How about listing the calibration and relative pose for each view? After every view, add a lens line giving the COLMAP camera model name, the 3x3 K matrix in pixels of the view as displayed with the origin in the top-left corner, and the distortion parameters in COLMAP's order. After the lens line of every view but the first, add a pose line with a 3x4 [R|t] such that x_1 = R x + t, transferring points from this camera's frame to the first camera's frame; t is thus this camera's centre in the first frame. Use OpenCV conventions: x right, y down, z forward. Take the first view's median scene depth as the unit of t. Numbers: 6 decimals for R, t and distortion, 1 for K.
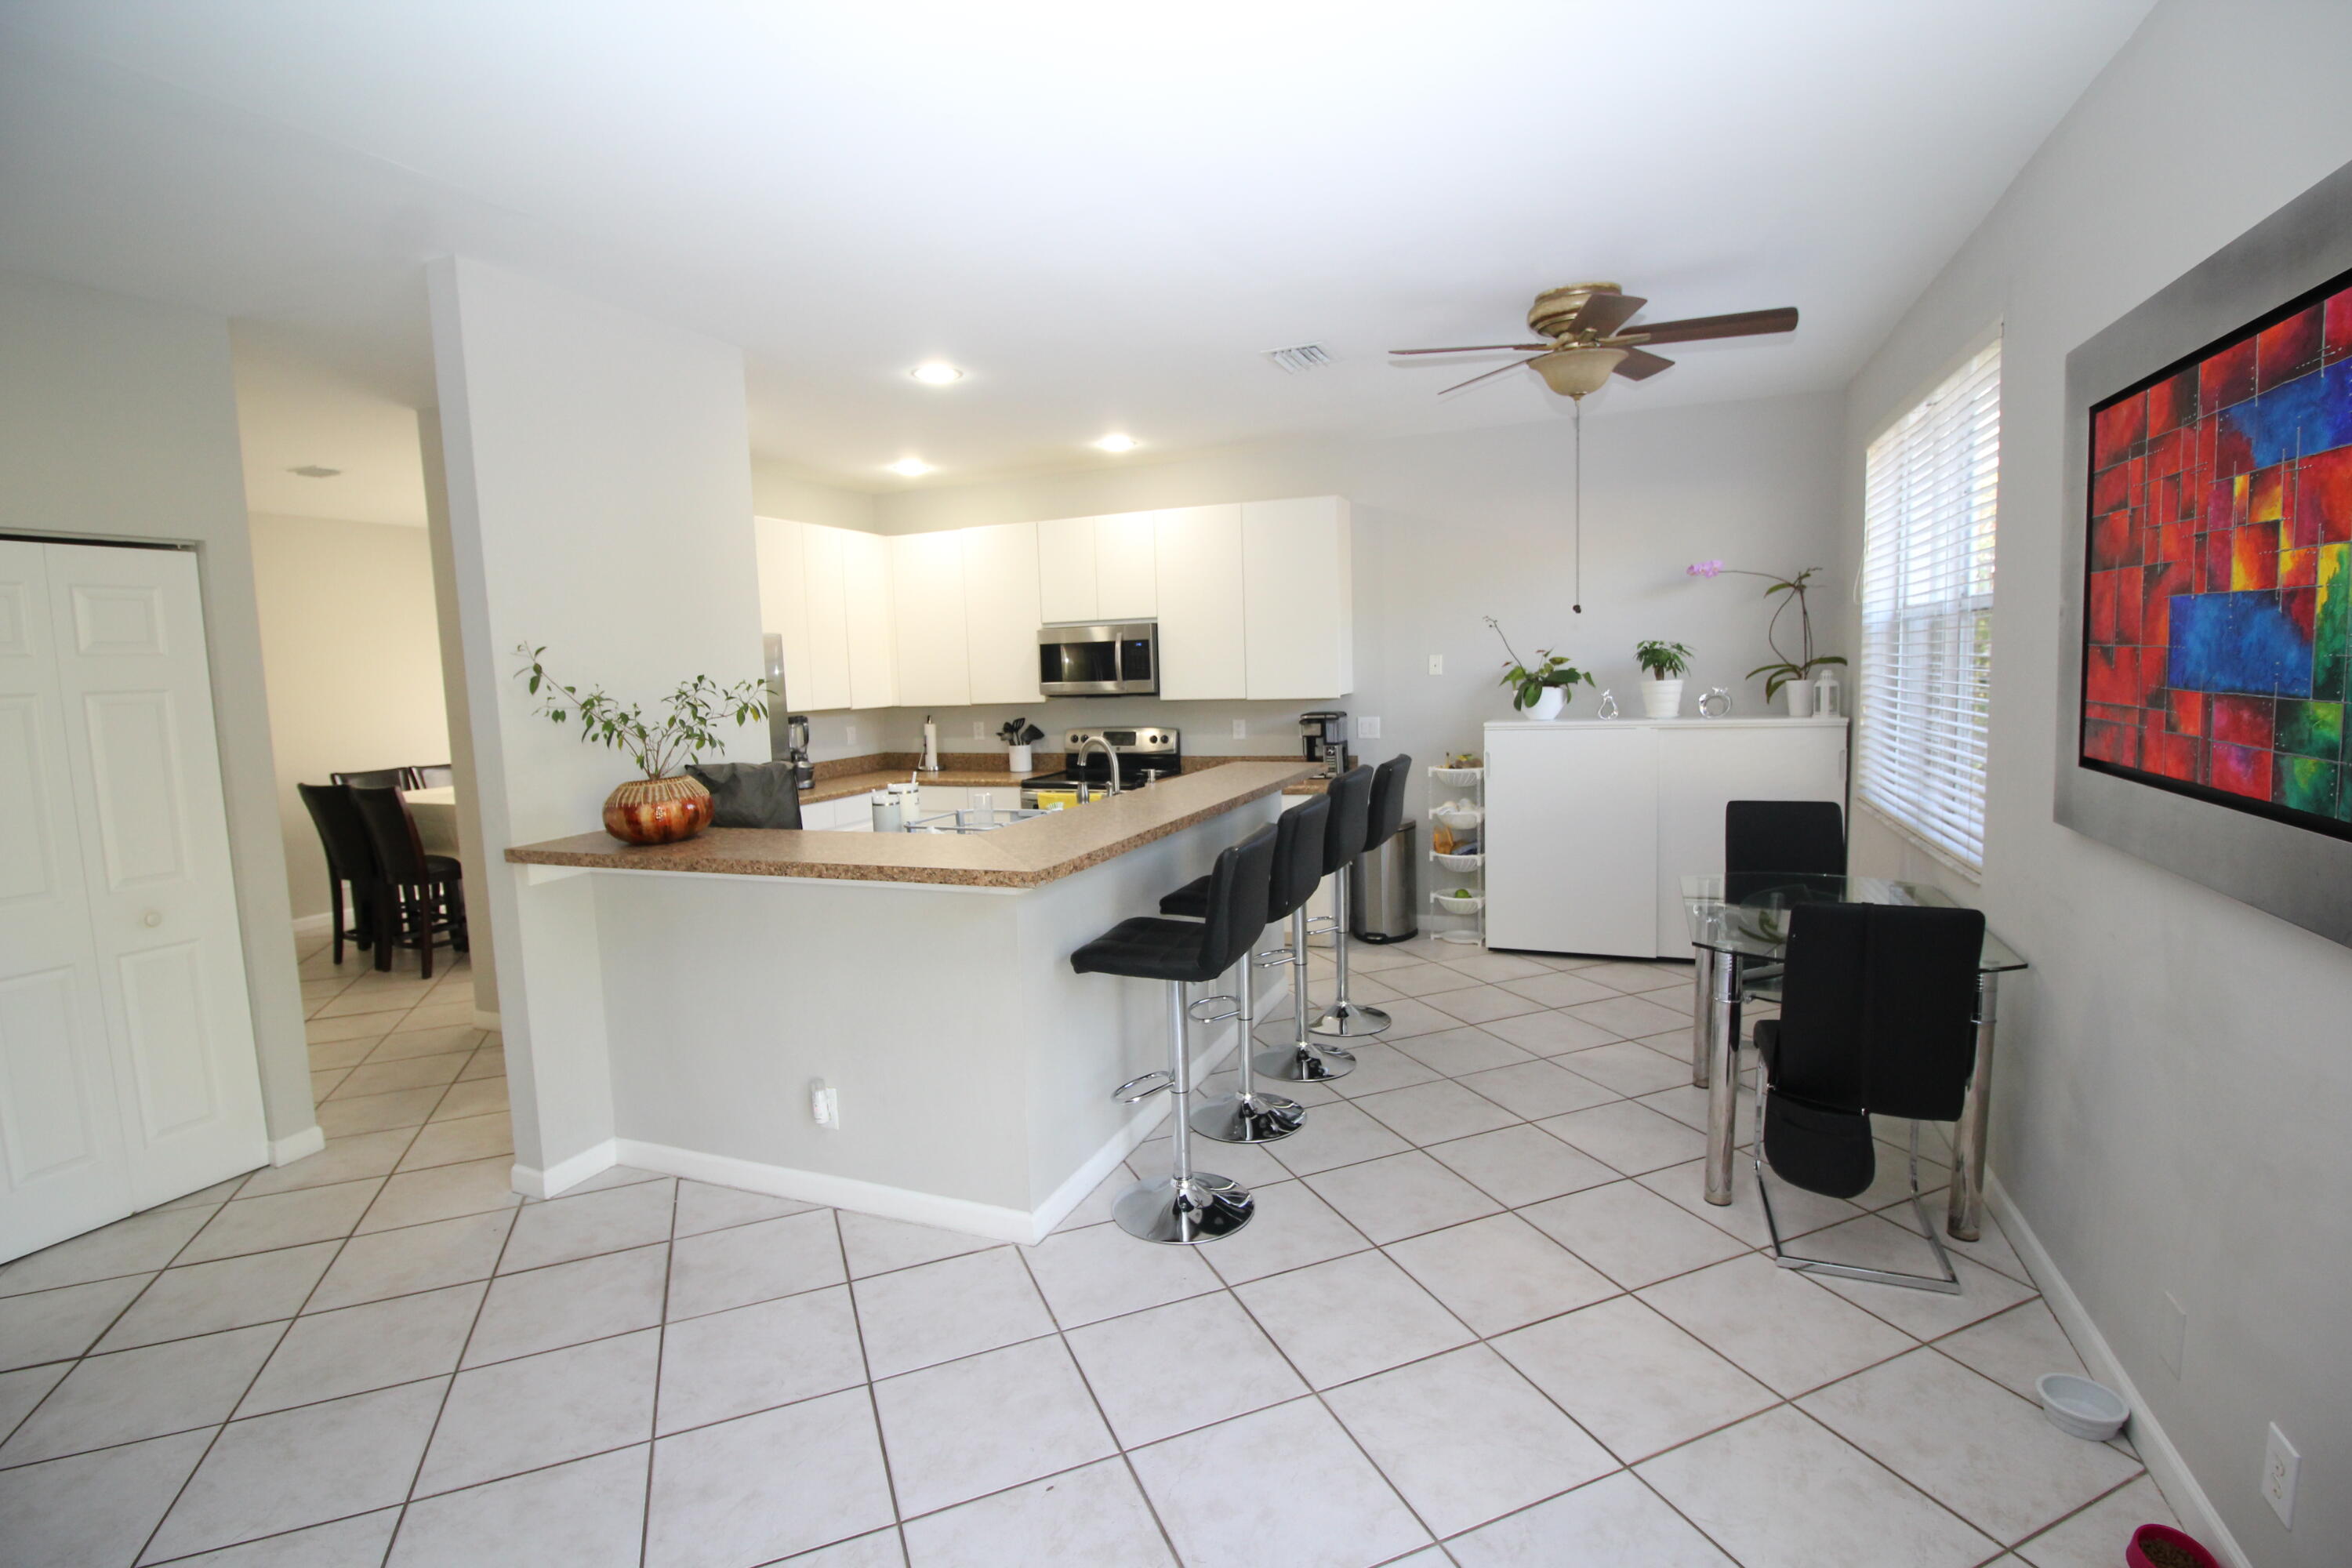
lens RADIAL K [[1085.2, 0, 1181.3], [0, 1085.2, 773.6], [0, 0, 1]] dist [-0.017005, -0.004344]
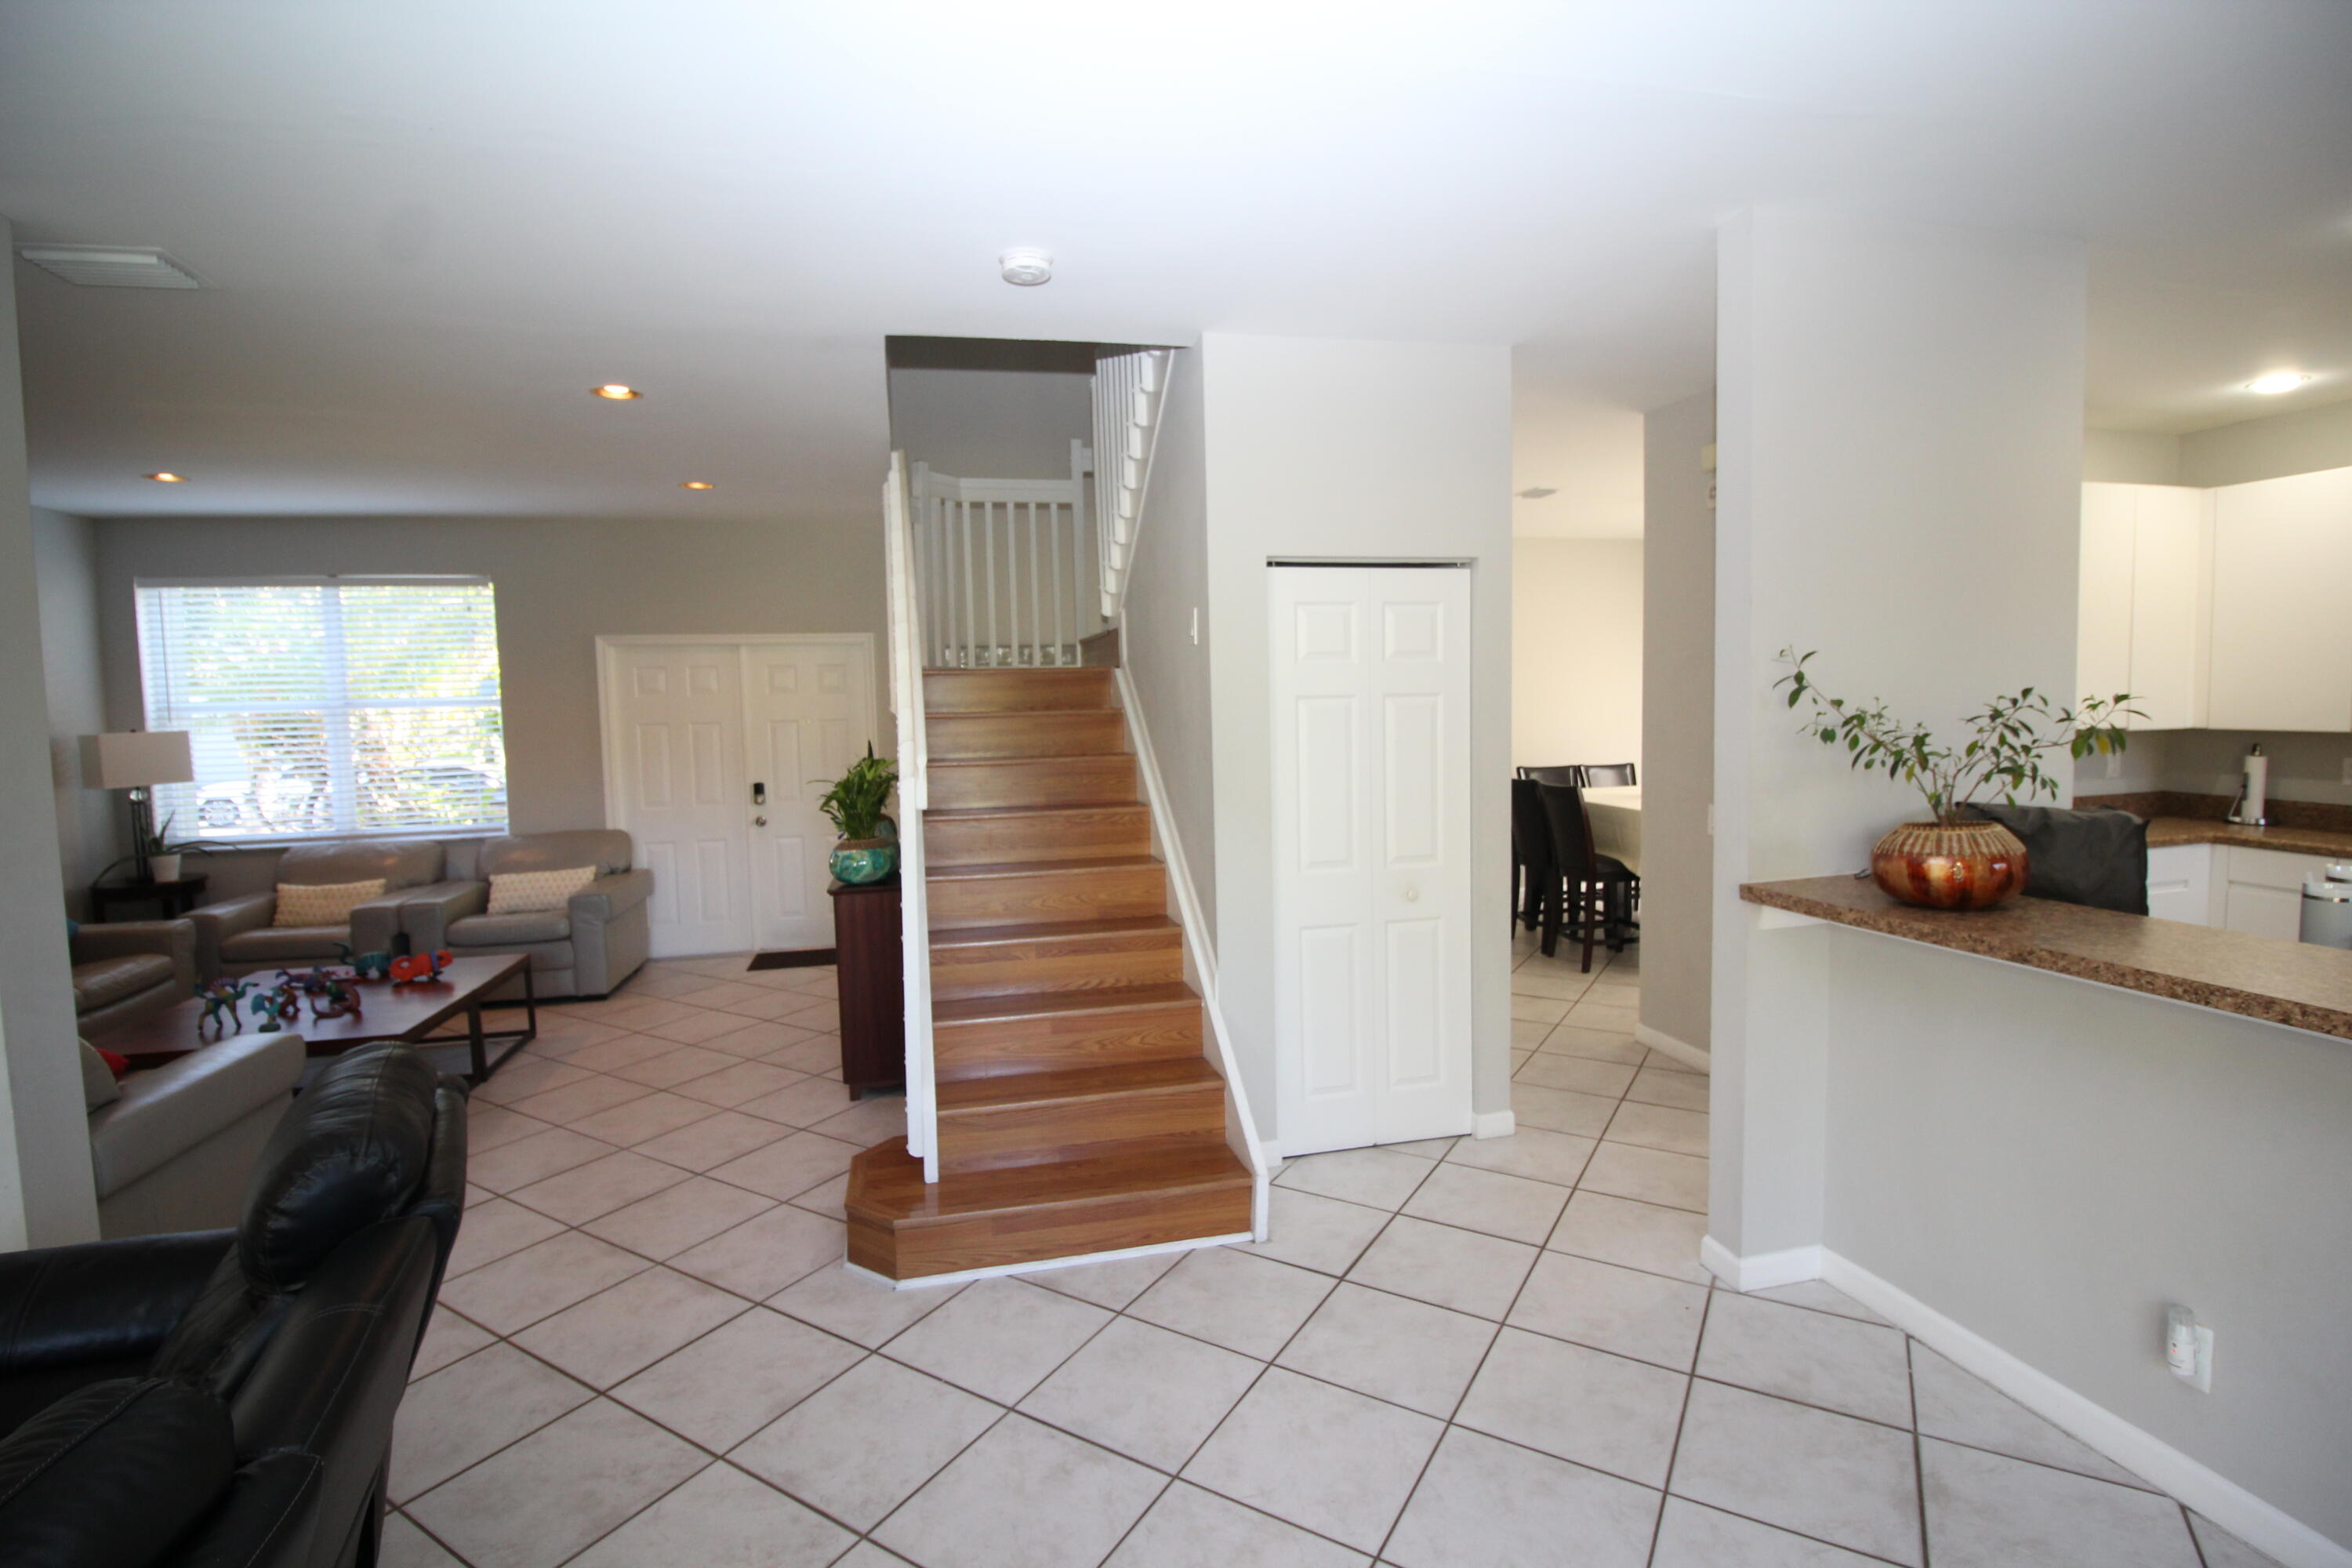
lens RADIAL K [[1085.2, 0, 1175.1], [0, 1085.2, 786.2], [0, 0, 1]] dist [-0.017005, -0.004344]
pose [[0.582076, 0.083935, -0.808790, -0.179157], [-0.076541, 0.995897, 0.048268, -0.014784], [0.809524, 0.033810, 0.586113, 0.105235]]
